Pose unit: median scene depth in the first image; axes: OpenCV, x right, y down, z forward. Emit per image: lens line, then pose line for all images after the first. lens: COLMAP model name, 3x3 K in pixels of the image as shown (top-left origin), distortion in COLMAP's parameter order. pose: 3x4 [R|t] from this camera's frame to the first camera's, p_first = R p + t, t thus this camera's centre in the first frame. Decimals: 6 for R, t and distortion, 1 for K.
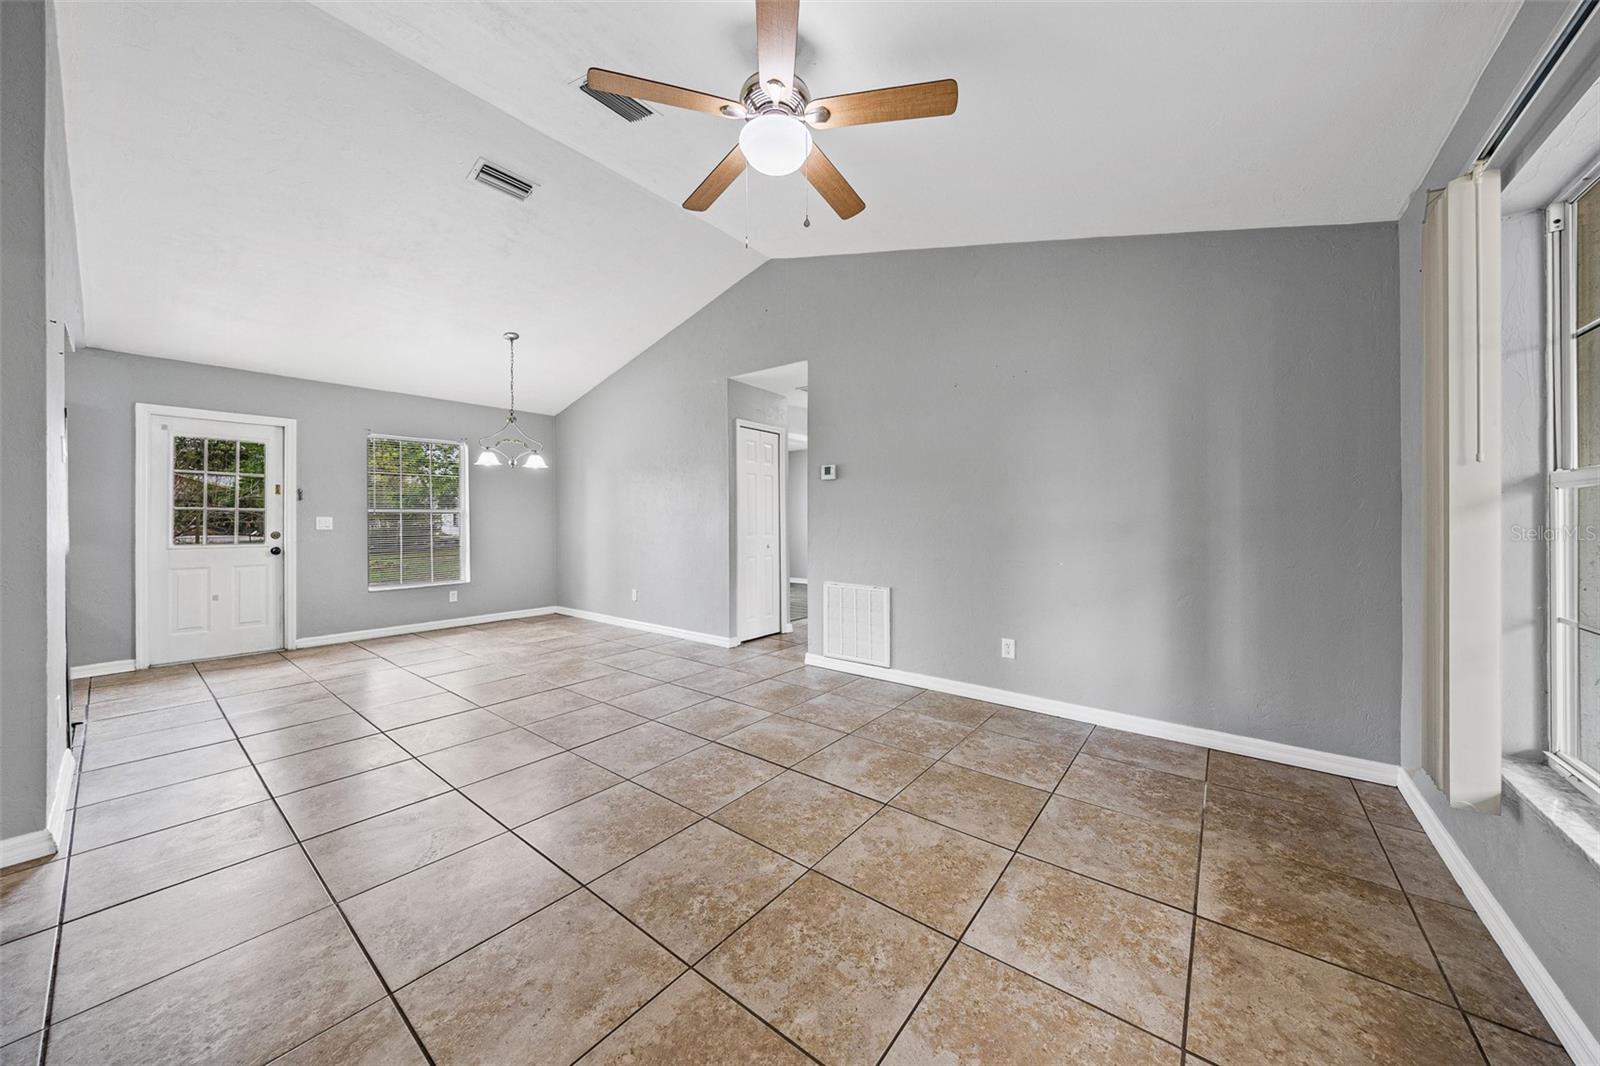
lens RADIAL K [[544.1, 0, 805.3], [0, 544.1, 517.7], [0, 0, 1]] dist [-0.001046, -0.000823]
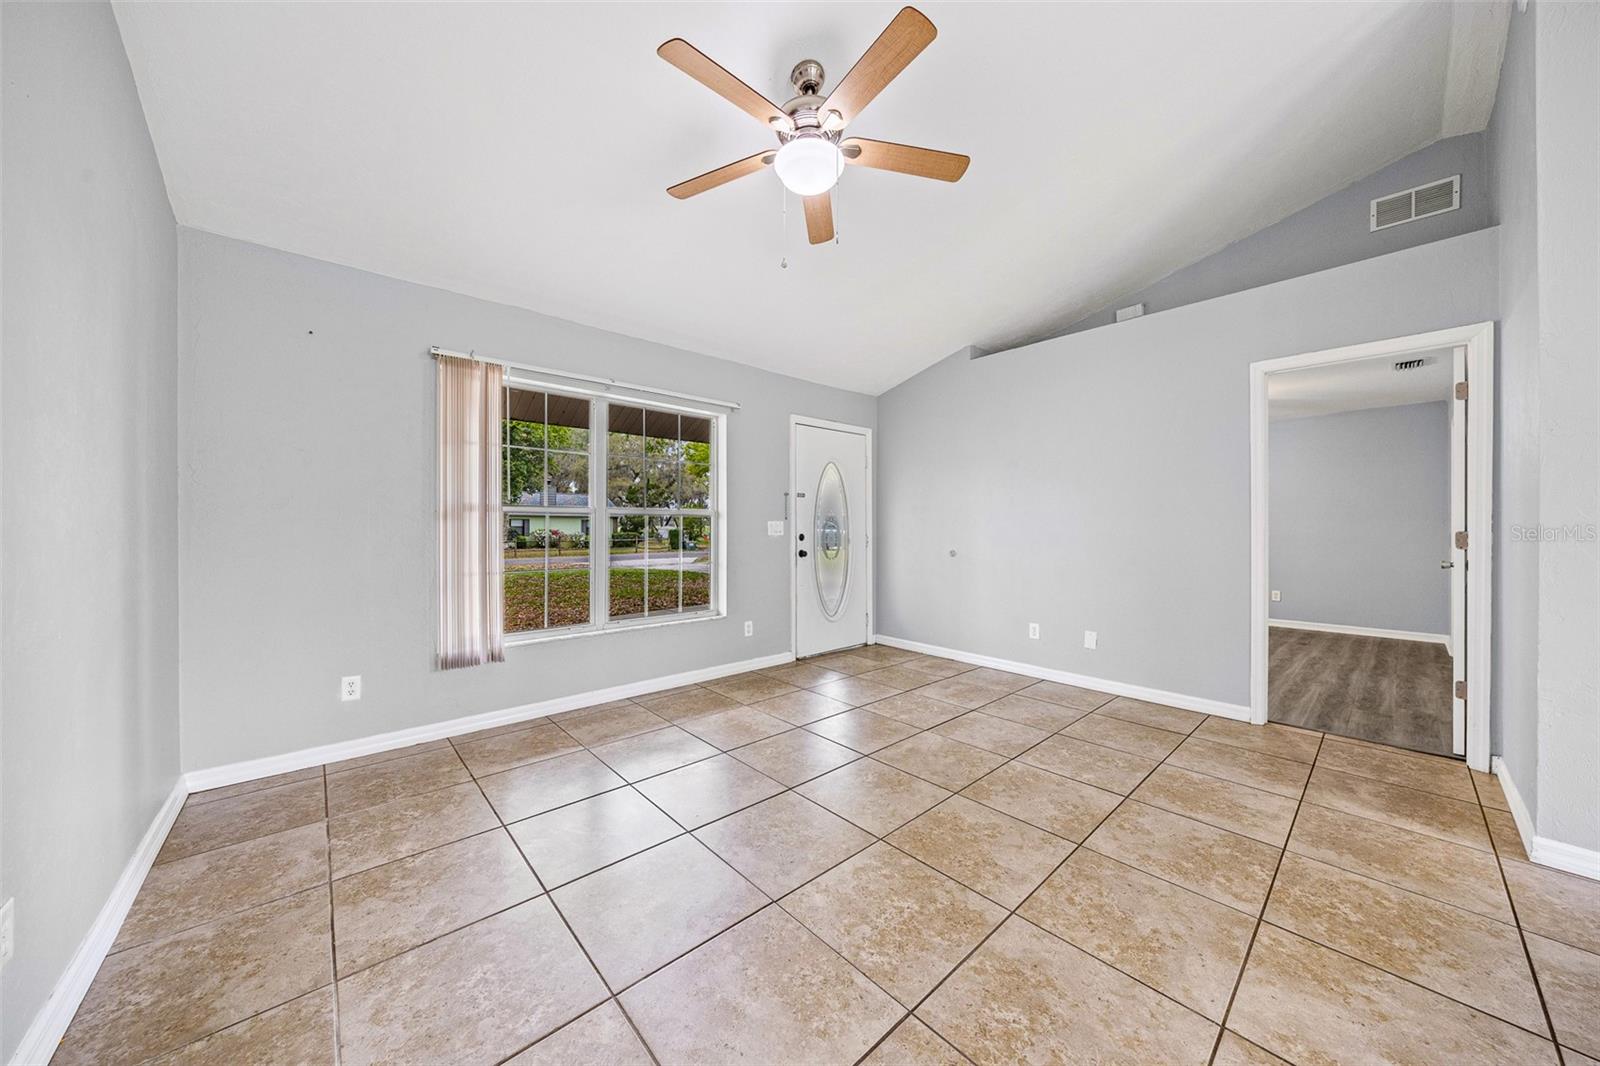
lens RADIAL K [[544.1, 0, 806.8], [0, 544.1, 506.1], [0, 0, 1]] dist [-0.001046, -0.000823]
pose [[-0.986376, 0.005433, 0.164419, -0.193835], [-0.001250, 0.999178, -0.040512, 0.006900], [-0.164504, -0.040166, -0.985558, 1.783265]]
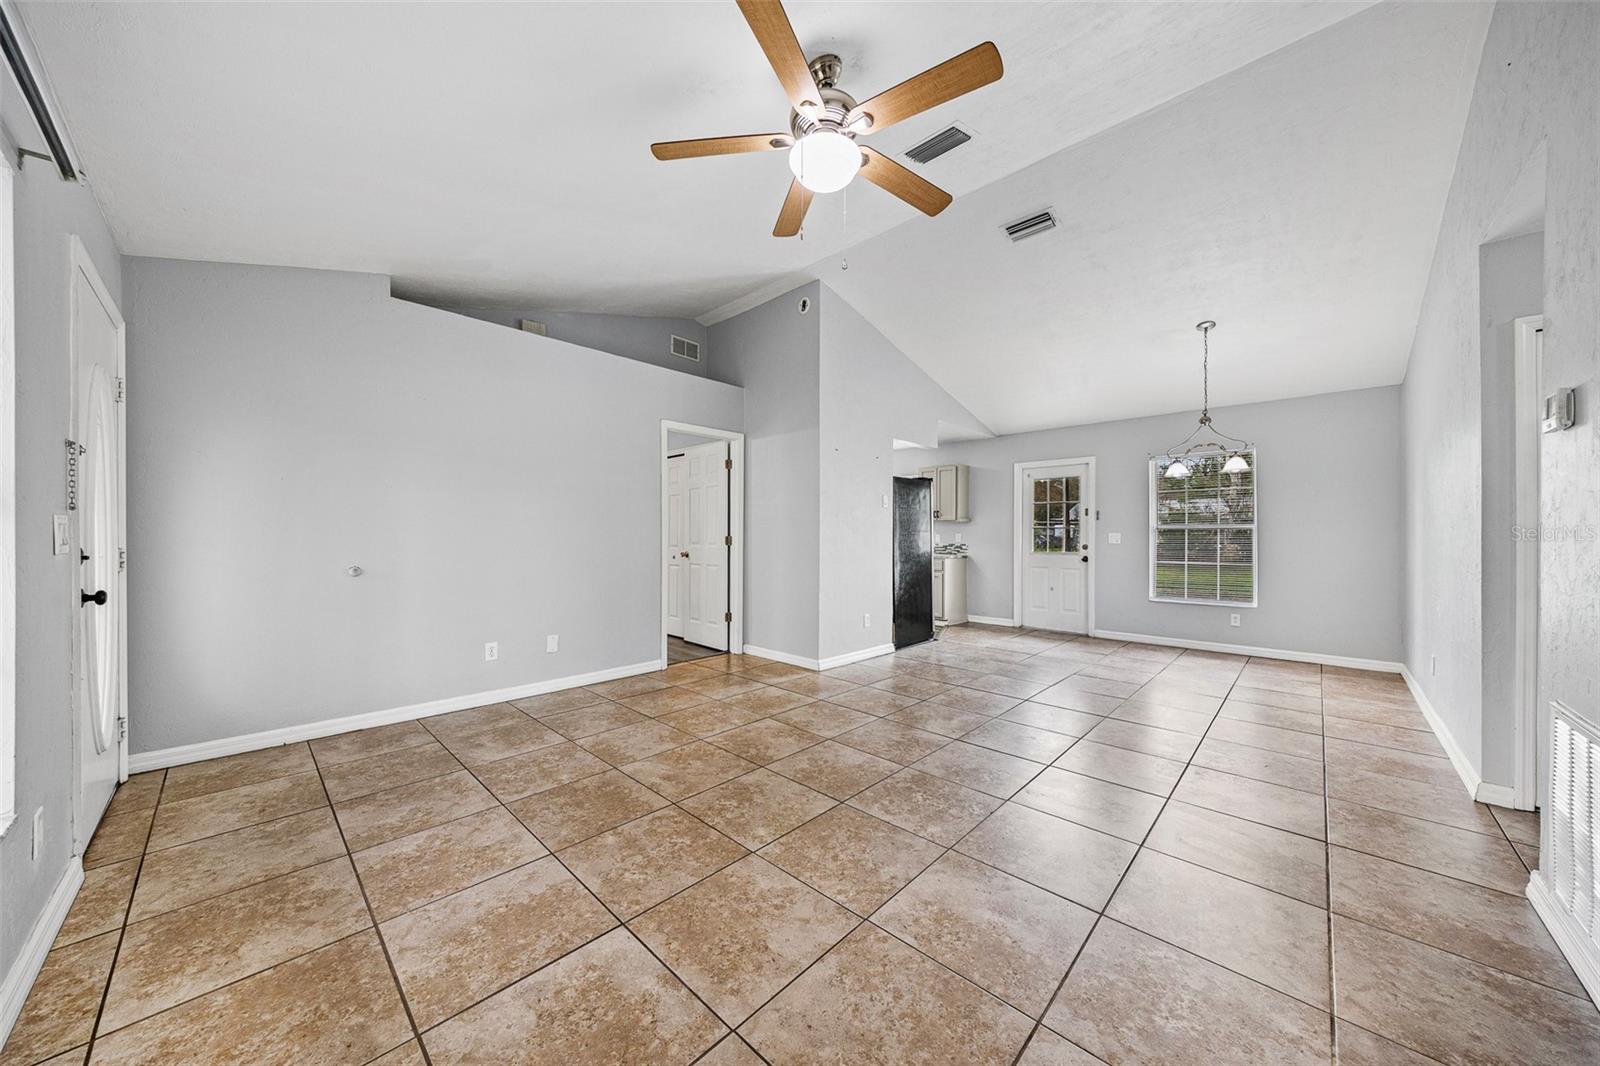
lens RADIAL K [[544.1, 0, 799.2], [0, 544.1, 536.4], [0, 0, 1]] dist [-0.001046, -0.000823]
pose [[-0.095475, 0.005493, -0.995417, 0.834218], [-0.001517, 0.999983, 0.005664, 0.001521], [0.995431, 0.002051, -0.095465, 0.916415]]
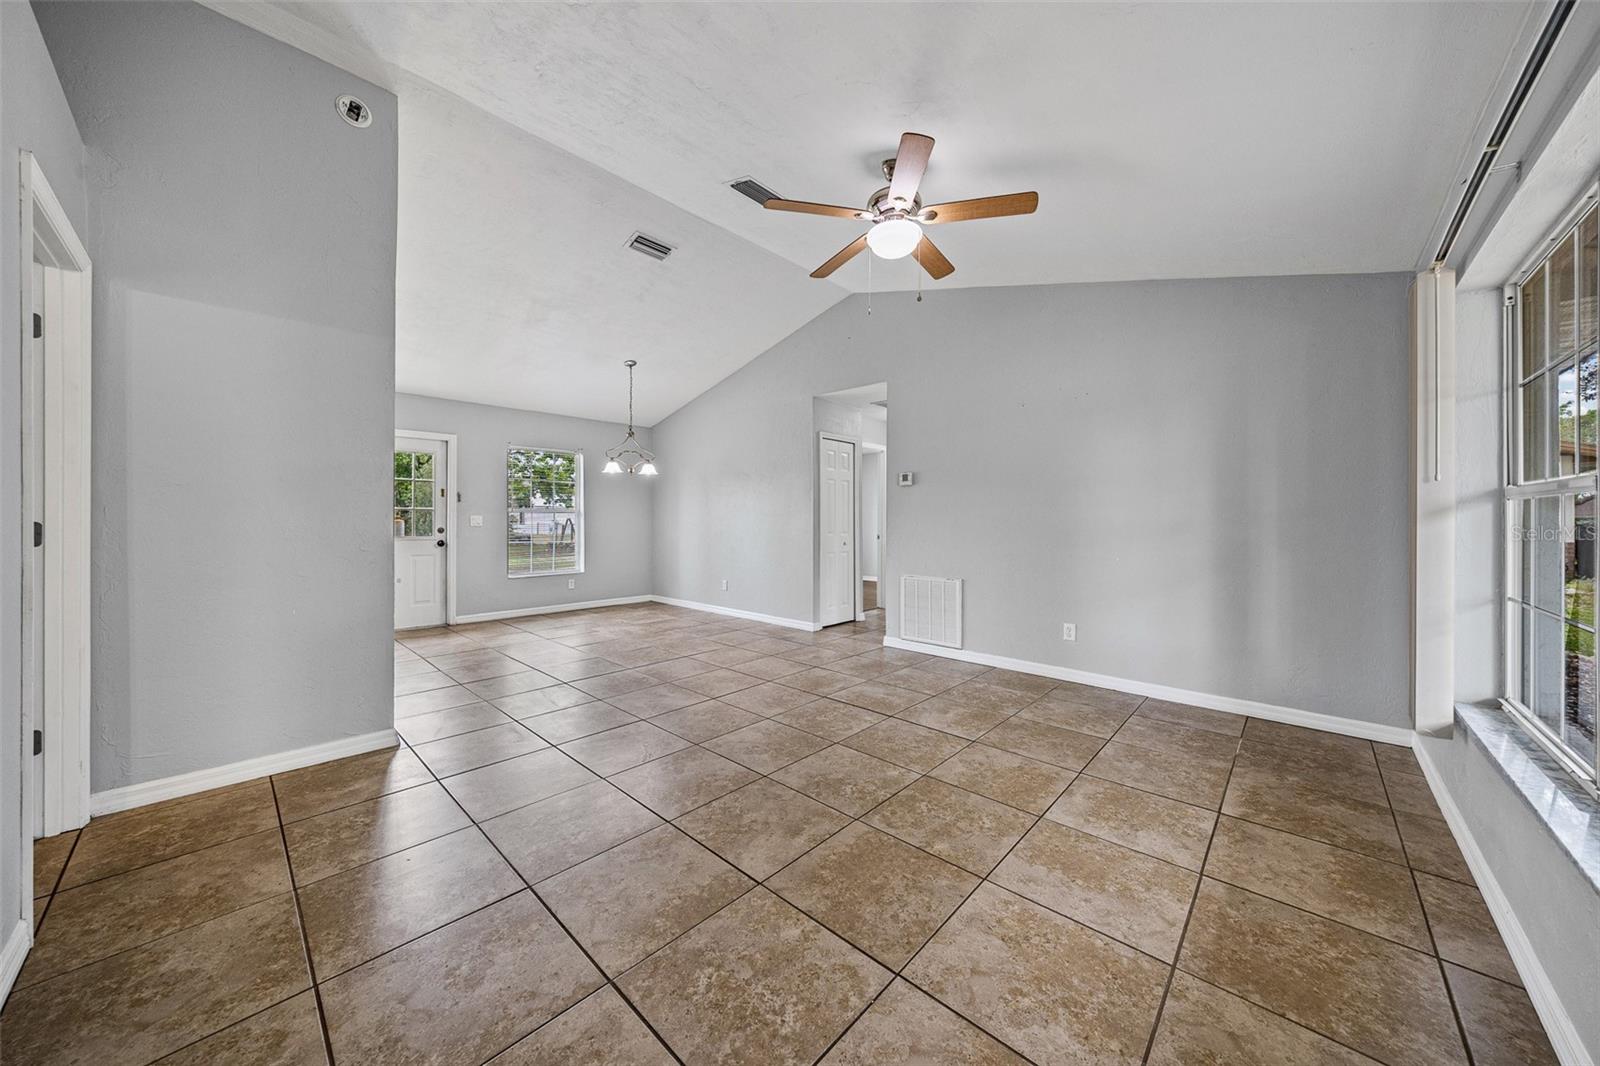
lens RADIAL K [[544.1, 0, 801.0], [0, 544.1, 516.4], [0, 0, 1]] dist [-0.001046, -0.000823]
pose [[0.996251, 0.005373, -0.086348, -0.141861], [-0.005545, 0.999983, -0.001751, -0.001000], [0.086337, 0.002224, 0.996264, -0.299160]]
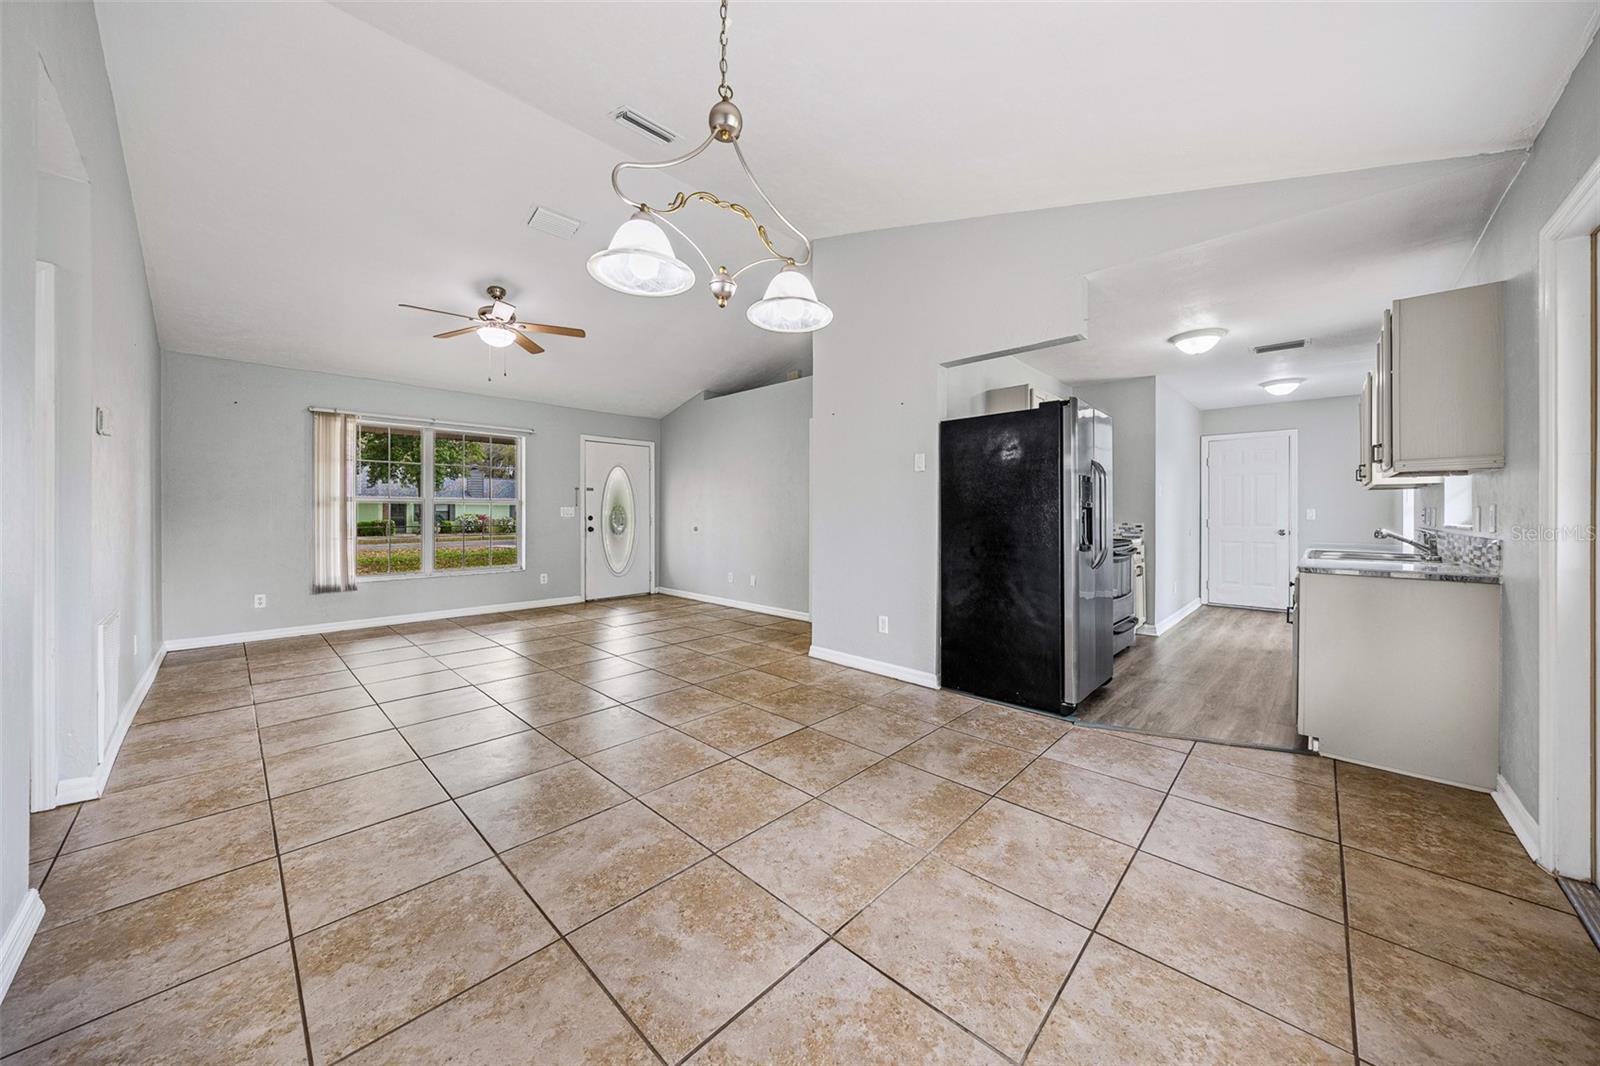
lens RADIAL K [[544.1, 0, 812.6], [0, 544.1, 518.3], [0, 0, 1]] dist [-0.001046, -0.000823]
pose [[-0.995771, 0.002121, 0.091844, -1.312937], [0.003190, 0.999929, 0.011495, 0.008901], [-0.091813, 0.011740, -0.995707, 2.639928]]
